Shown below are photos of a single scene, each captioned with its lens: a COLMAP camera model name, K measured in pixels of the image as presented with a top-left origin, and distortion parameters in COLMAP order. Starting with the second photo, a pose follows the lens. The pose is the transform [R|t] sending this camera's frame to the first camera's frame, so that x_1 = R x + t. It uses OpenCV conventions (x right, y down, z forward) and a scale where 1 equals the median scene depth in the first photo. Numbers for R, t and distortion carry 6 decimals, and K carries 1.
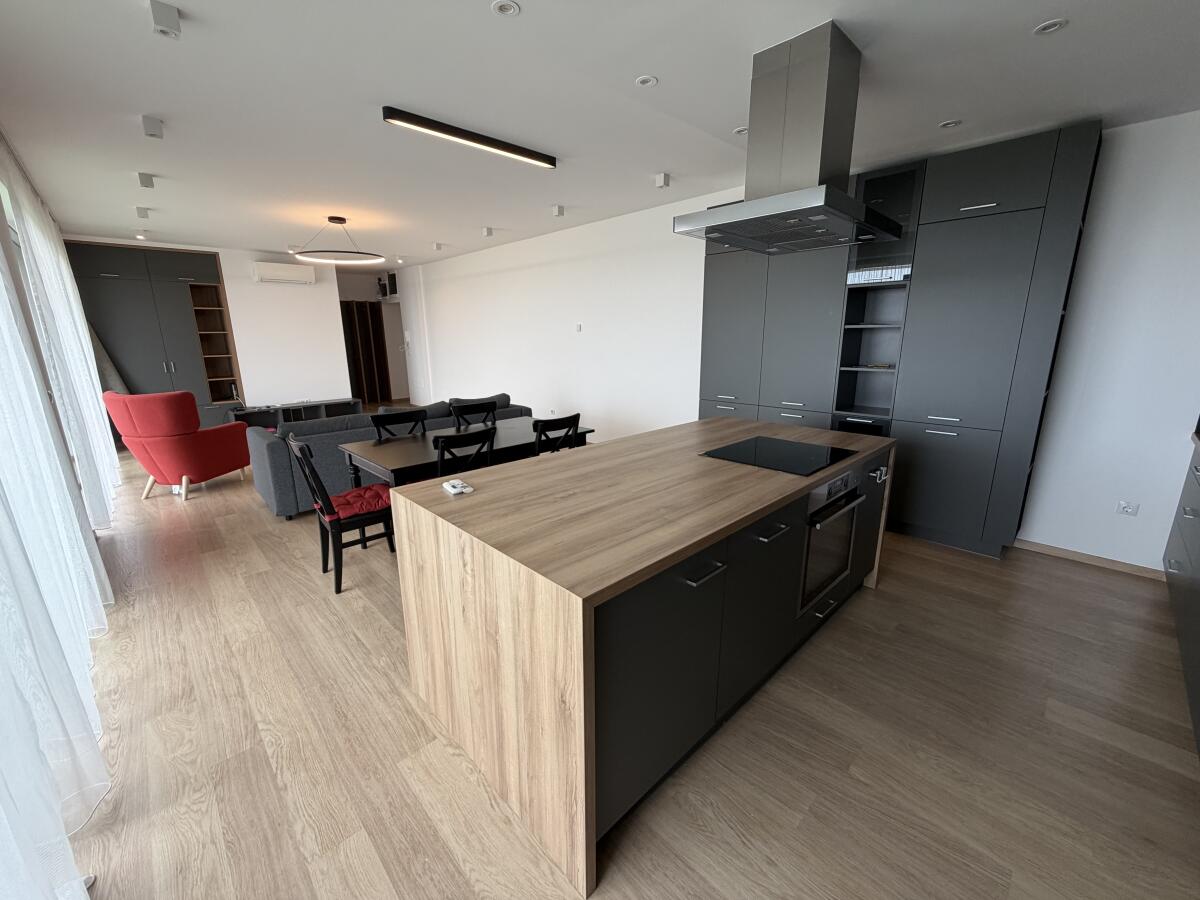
lens RADIAL K [[483.6, 0, 592.1], [0, 483.6, 450.7], [0, 0, 1]] dist [0.000662, -0.000098]
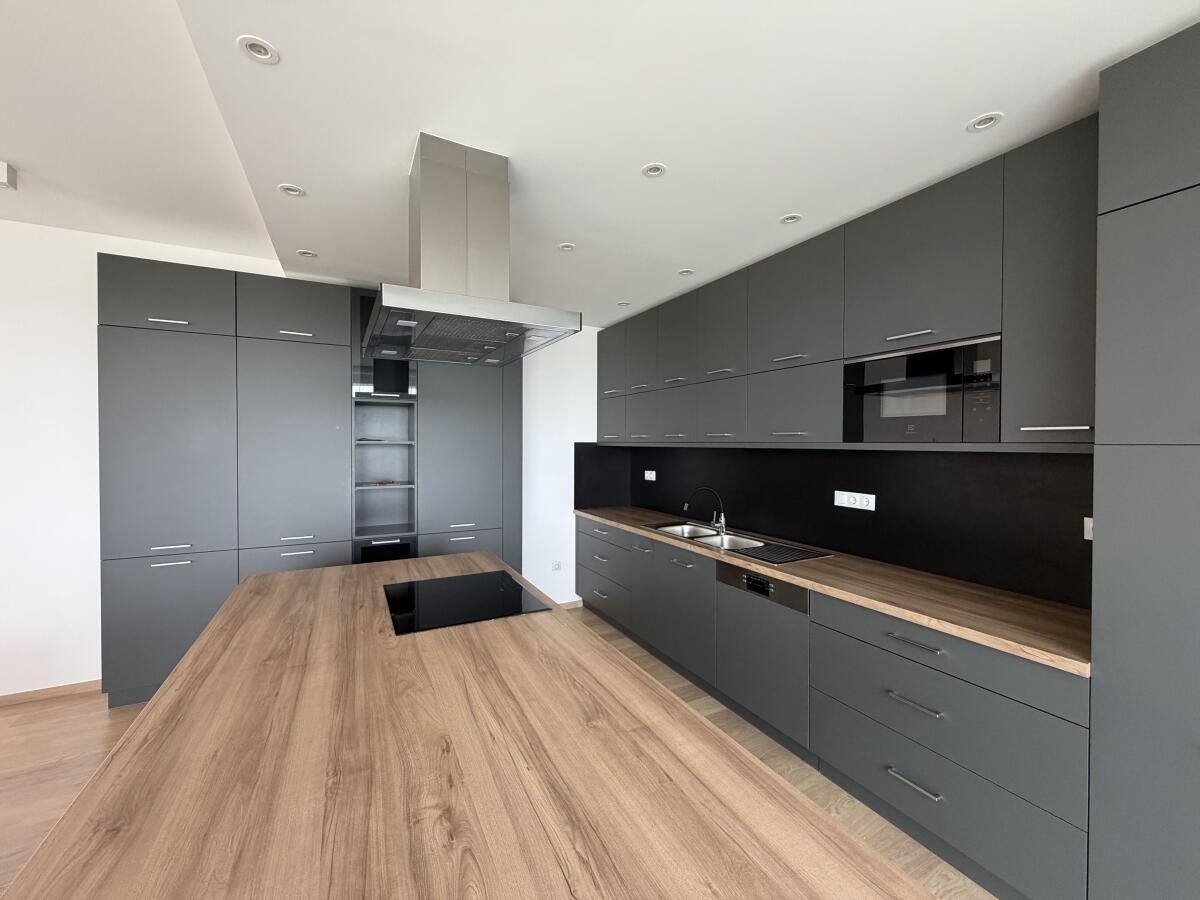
lens RADIAL K [[483.6, 0, 597.9], [0, 483.6, 448.6], [0, 0, 1]] dist [0.000662, -0.000098]
pose [[0.270760, -0.000972, 0.962646, -0.404113], [0.222130, 0.973076, -0.061496, -0.165978], [-0.936668, 0.230483, 0.263686, 0.634005]]
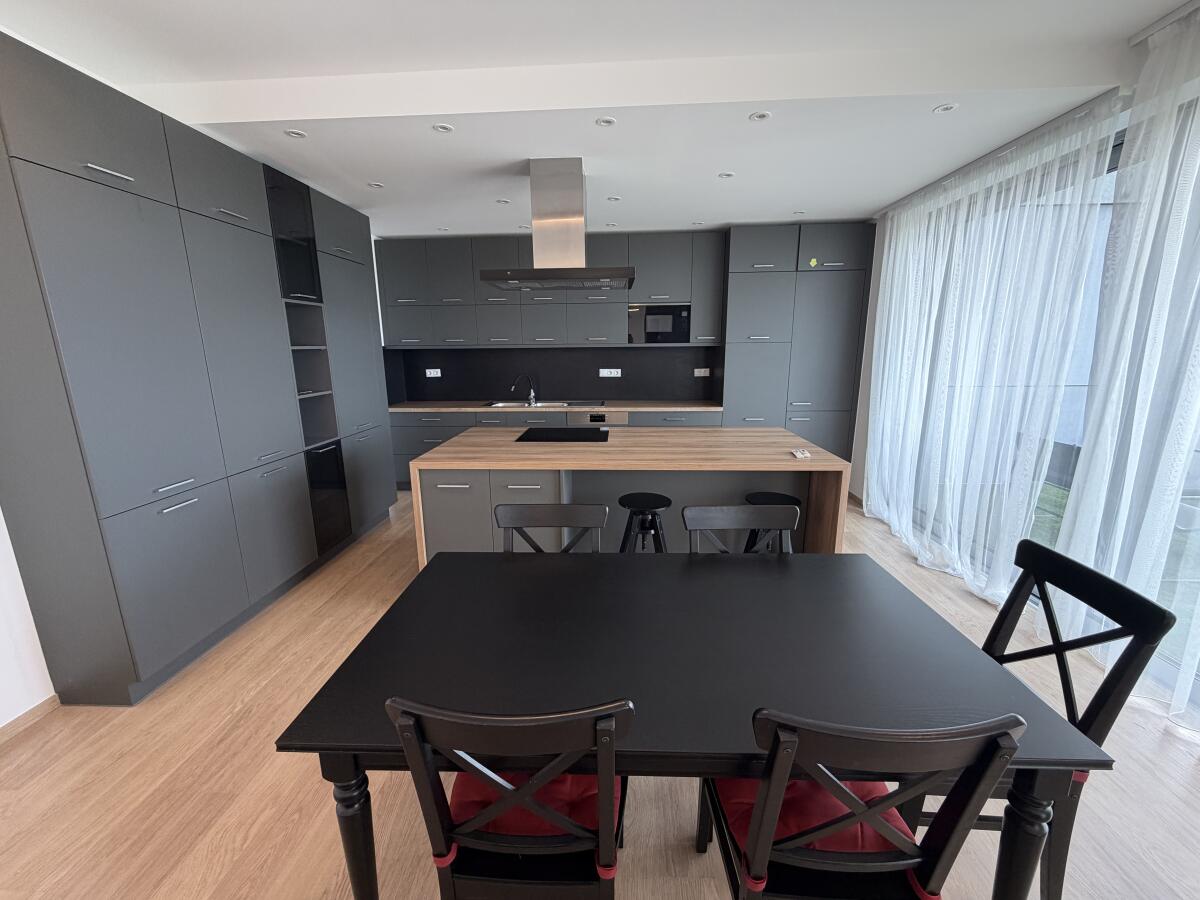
lens RADIAL K [[483.6, 0, 599.9], [0, 483.6, 448.4], [0, 0, 1]] dist [0.000662, -0.000098]
pose [[-0.698506, -0.134568, 0.702838, -0.849818], [0.185573, 0.914497, 0.359523, -0.552792], [-0.691124, 0.381557, -0.613809, 2.234979]]
